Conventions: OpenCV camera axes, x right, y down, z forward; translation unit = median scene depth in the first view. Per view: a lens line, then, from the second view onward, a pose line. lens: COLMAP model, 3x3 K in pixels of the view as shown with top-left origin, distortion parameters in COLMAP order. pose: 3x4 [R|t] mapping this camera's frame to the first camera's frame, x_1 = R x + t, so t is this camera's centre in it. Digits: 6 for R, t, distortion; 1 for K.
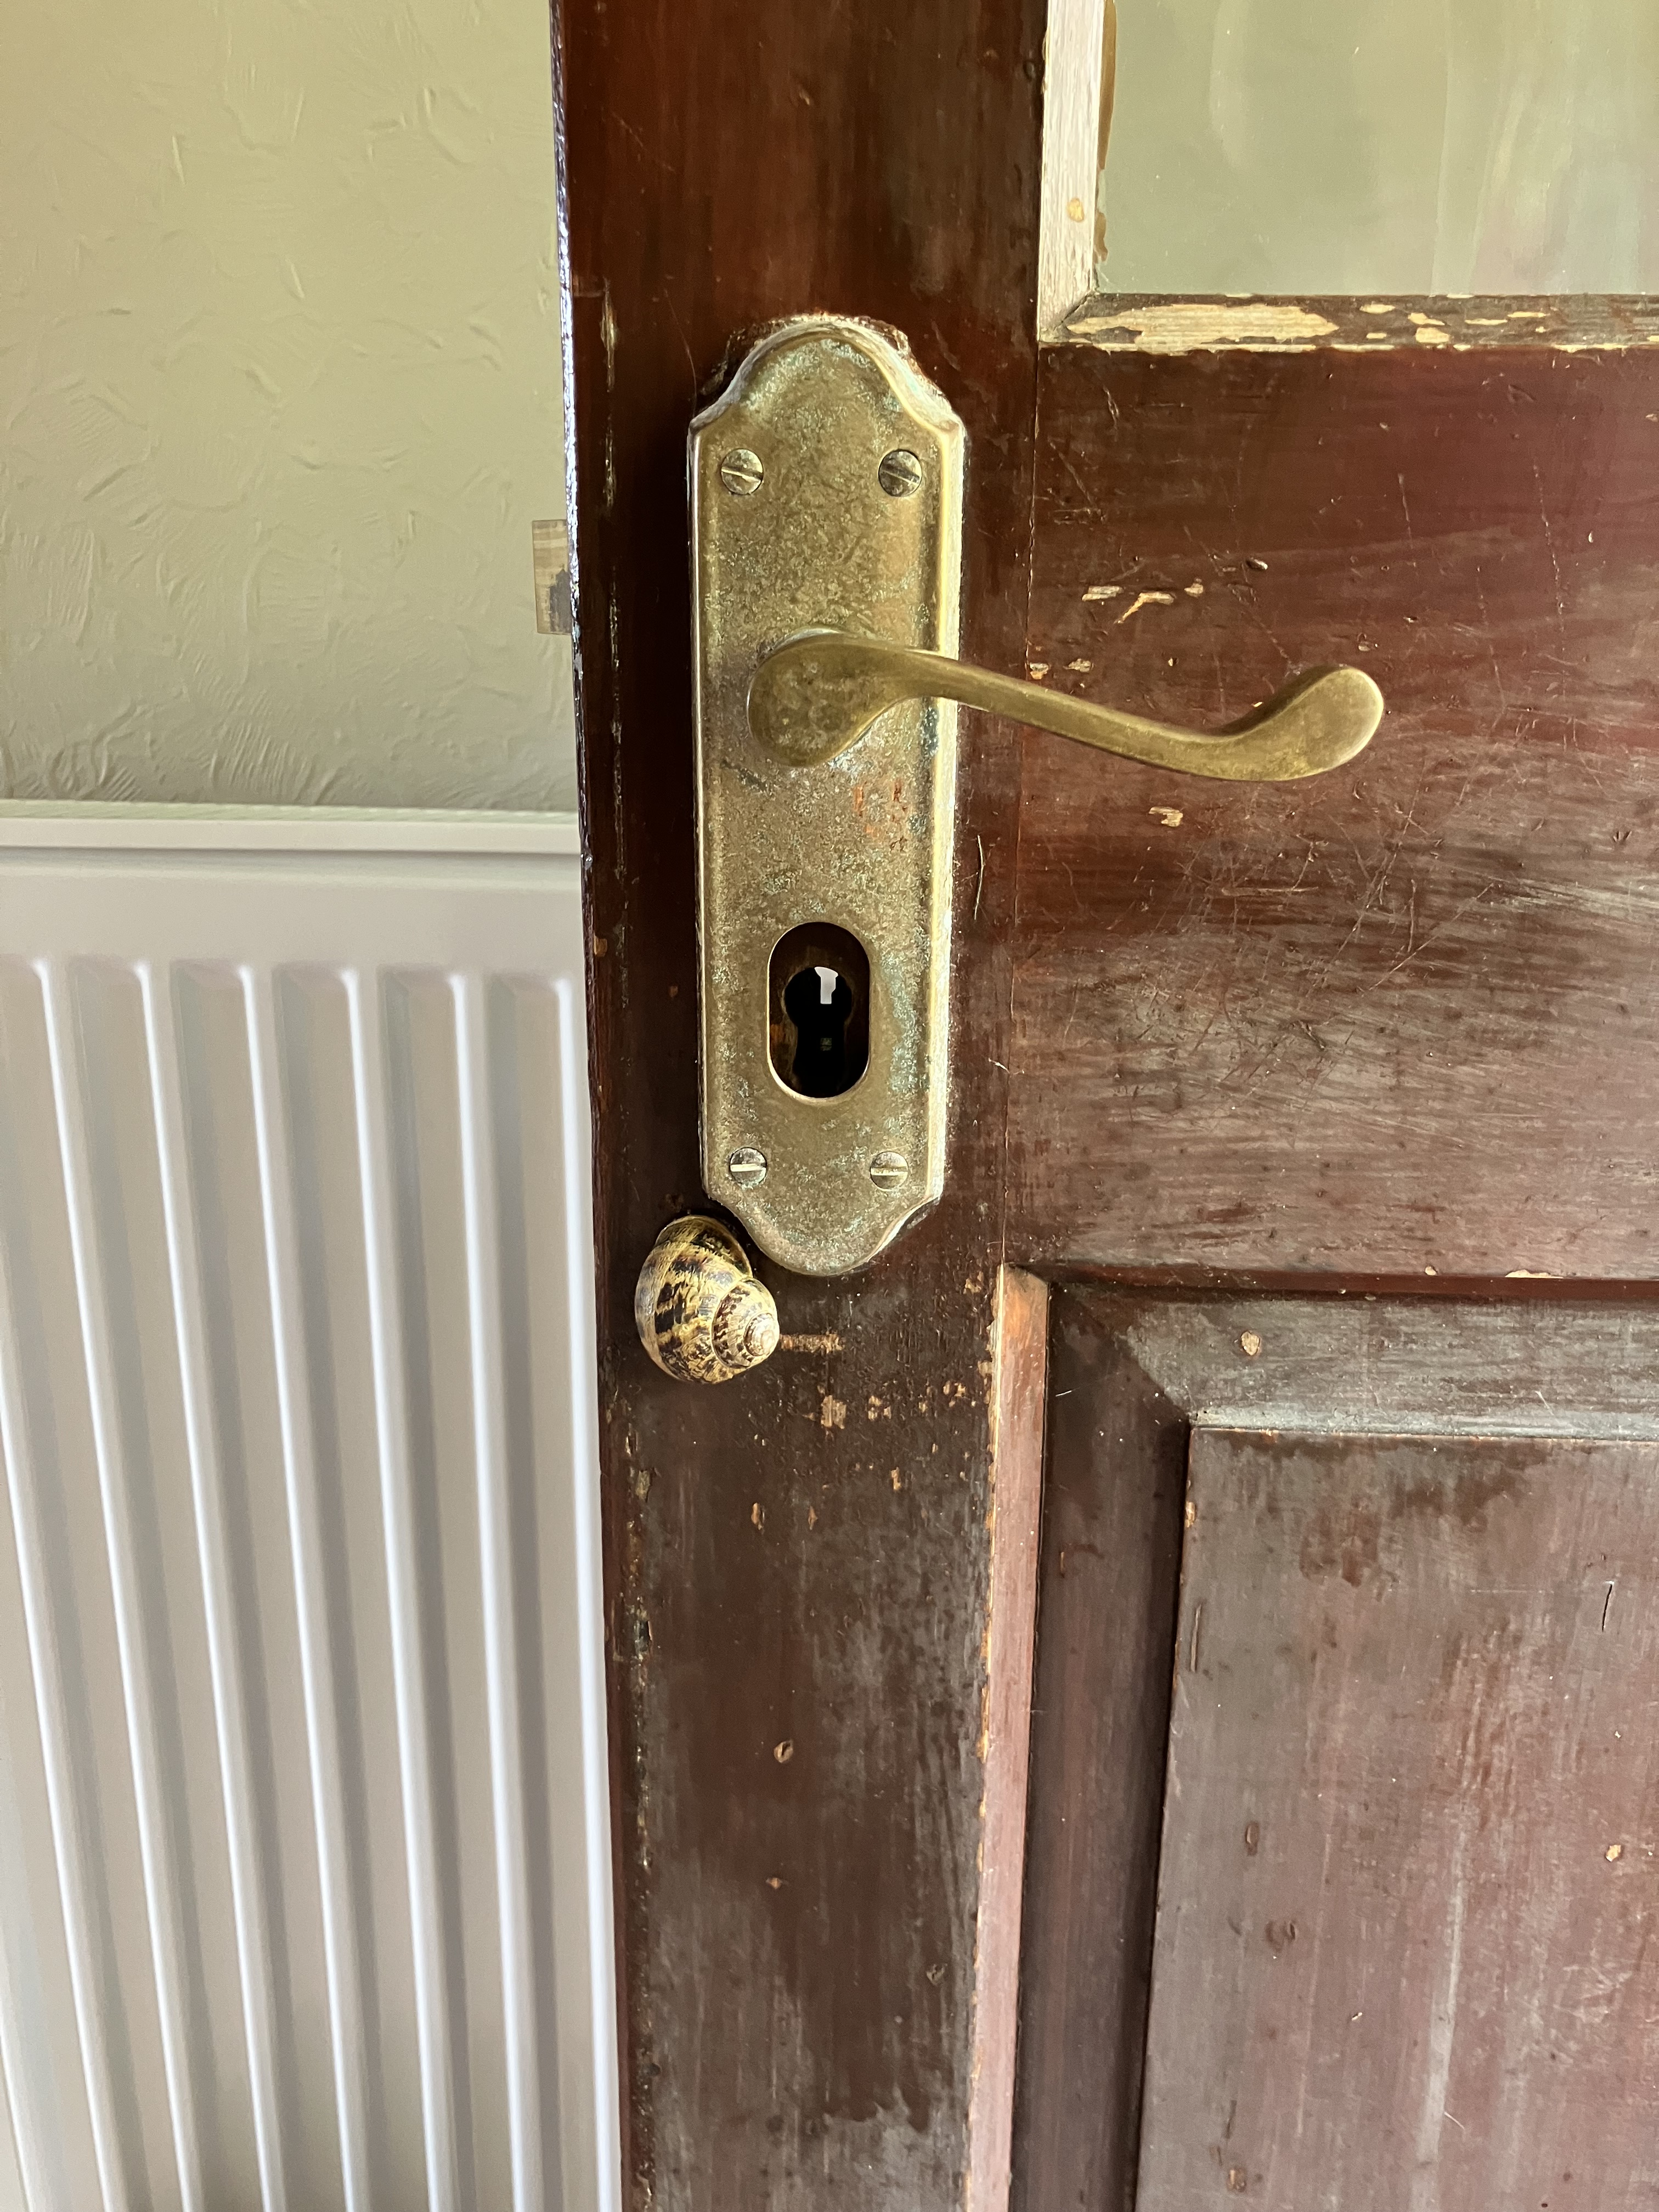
lens RADIAL K [[2160.7, 0, 749.4], [0, 2160.7, 1108.4], [0, 0, 1]] dist [0.161772, -0.622424]
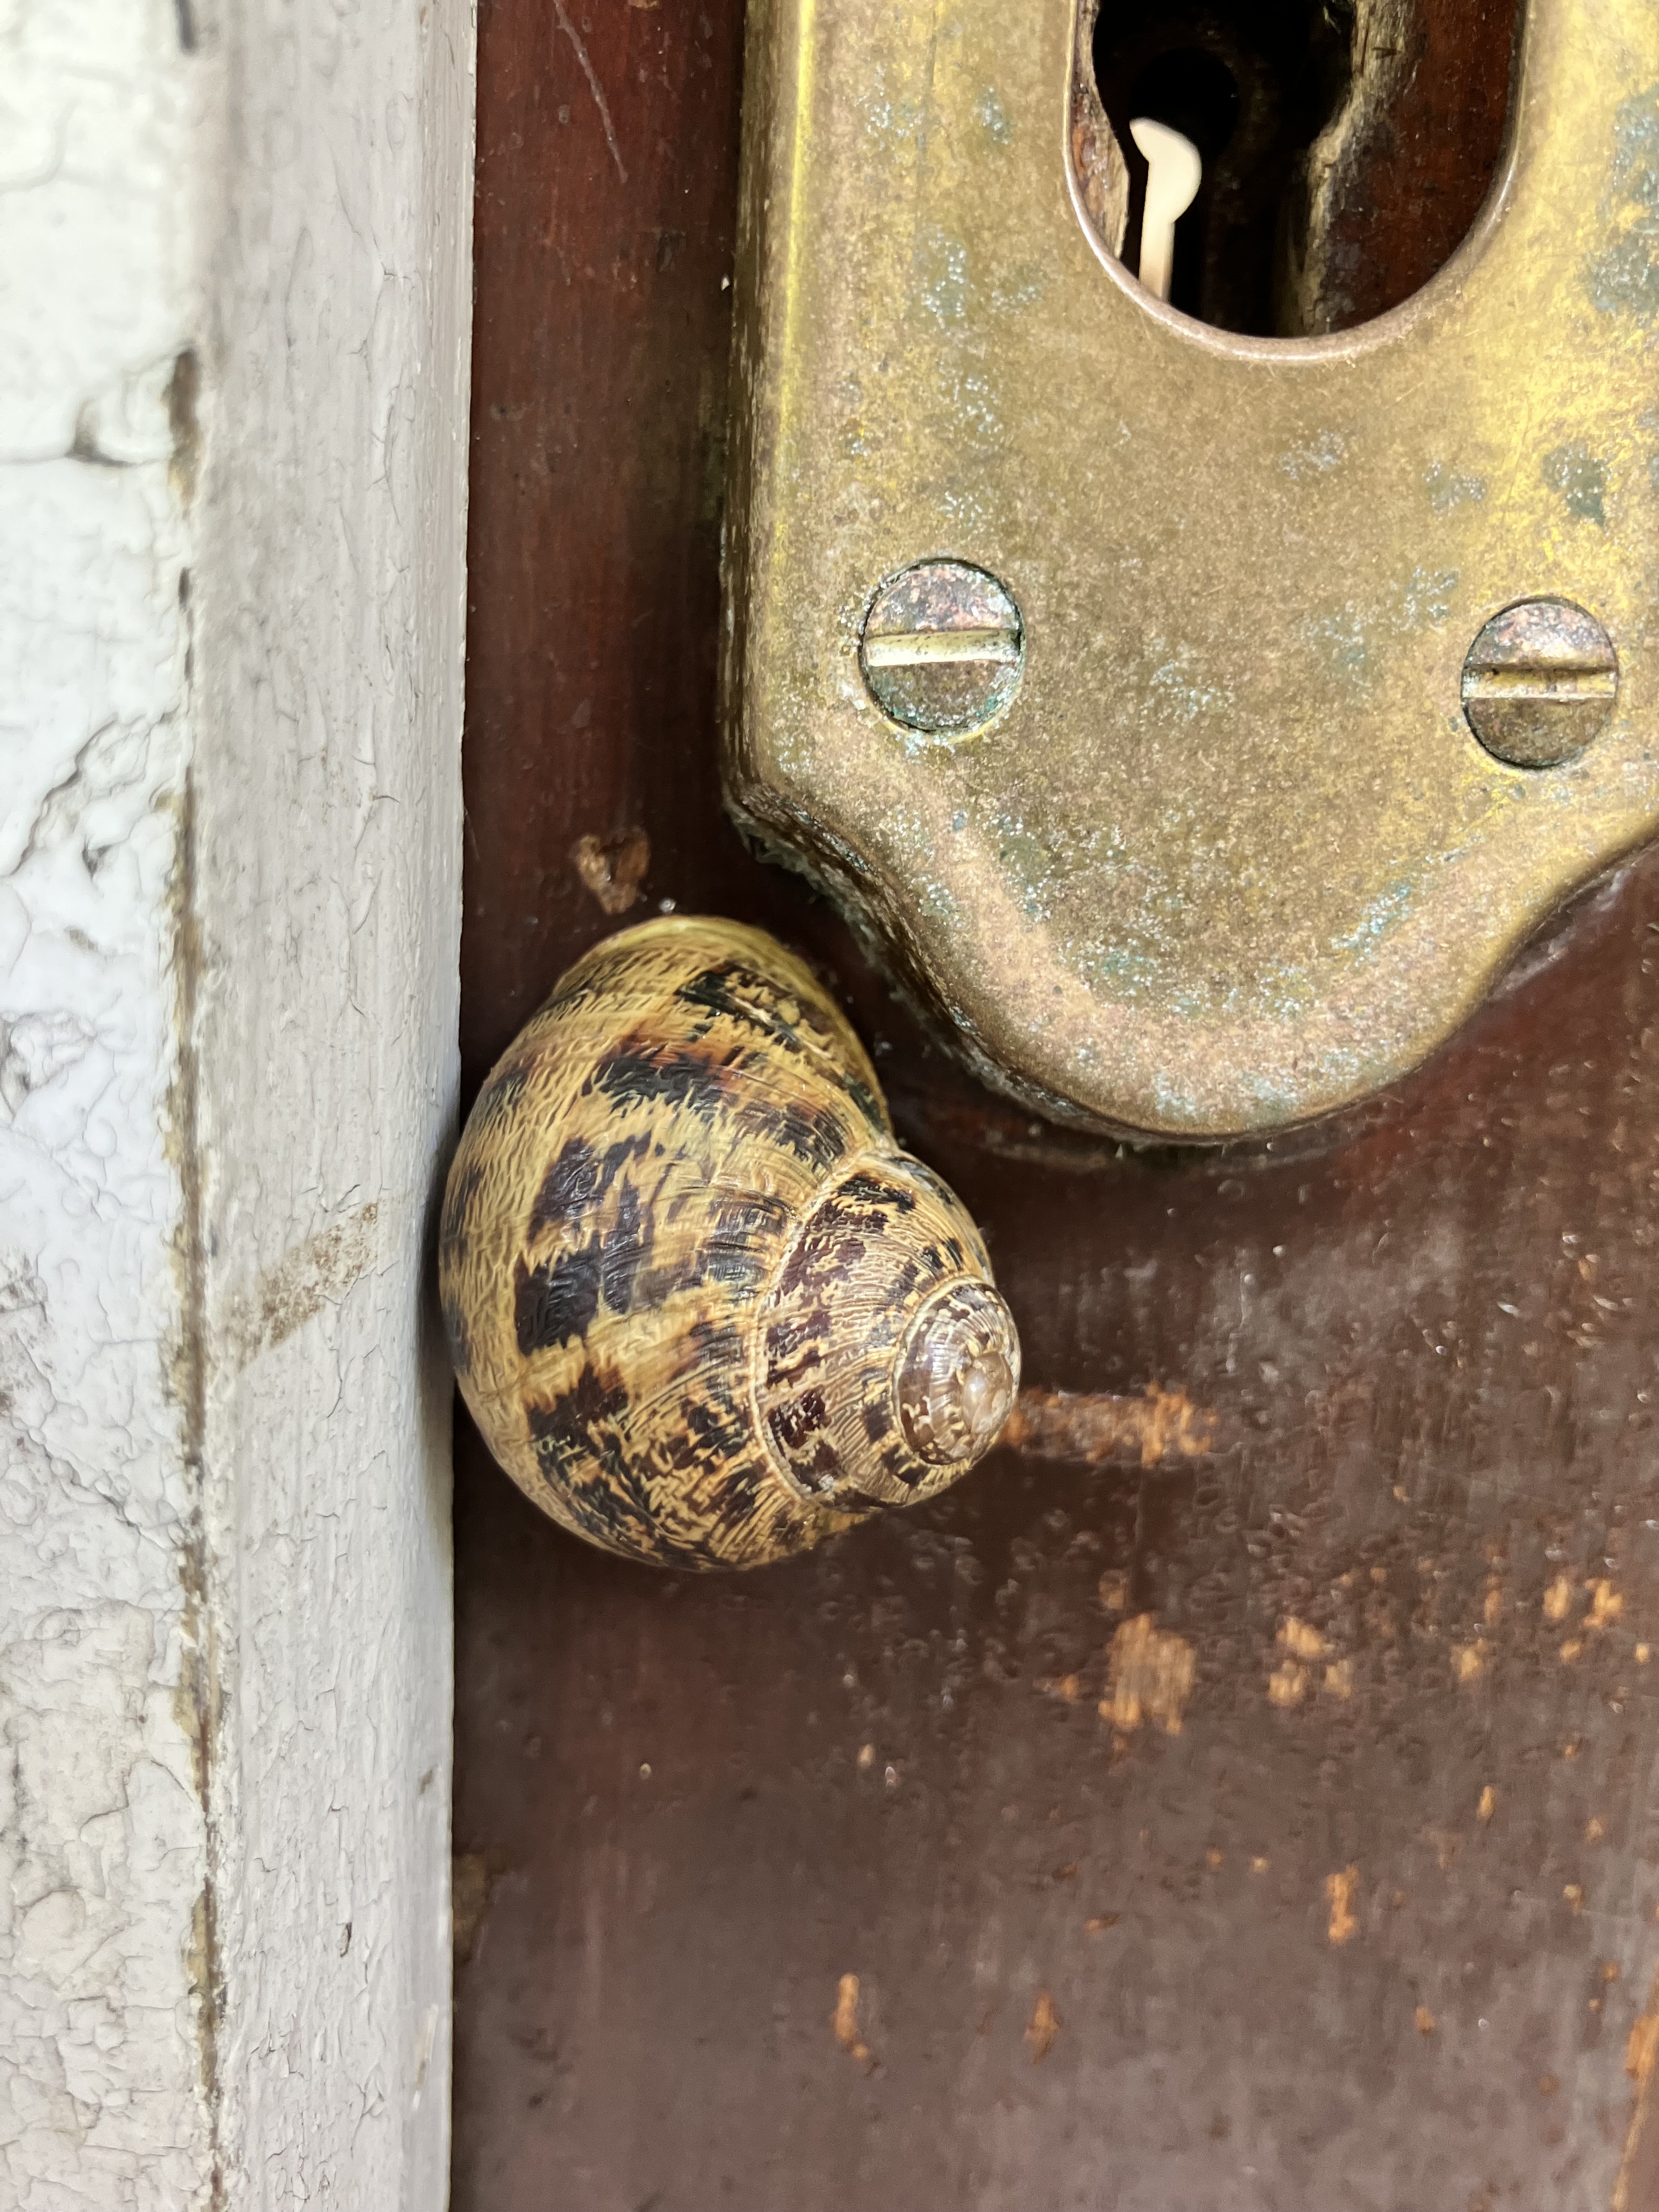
lens RADIAL K [[2173.9, 0, 826.5], [0, 2173.9, 1154.0], [0, 0, 1]] dist [-0.007739, -0.010736]
pose [[0.996341, 0.036770, 0.077155, -0.028871], [-0.033282, 0.998386, -0.046010, 0.092169], [-0.078722, 0.043274, 0.995957, 0.761855]]
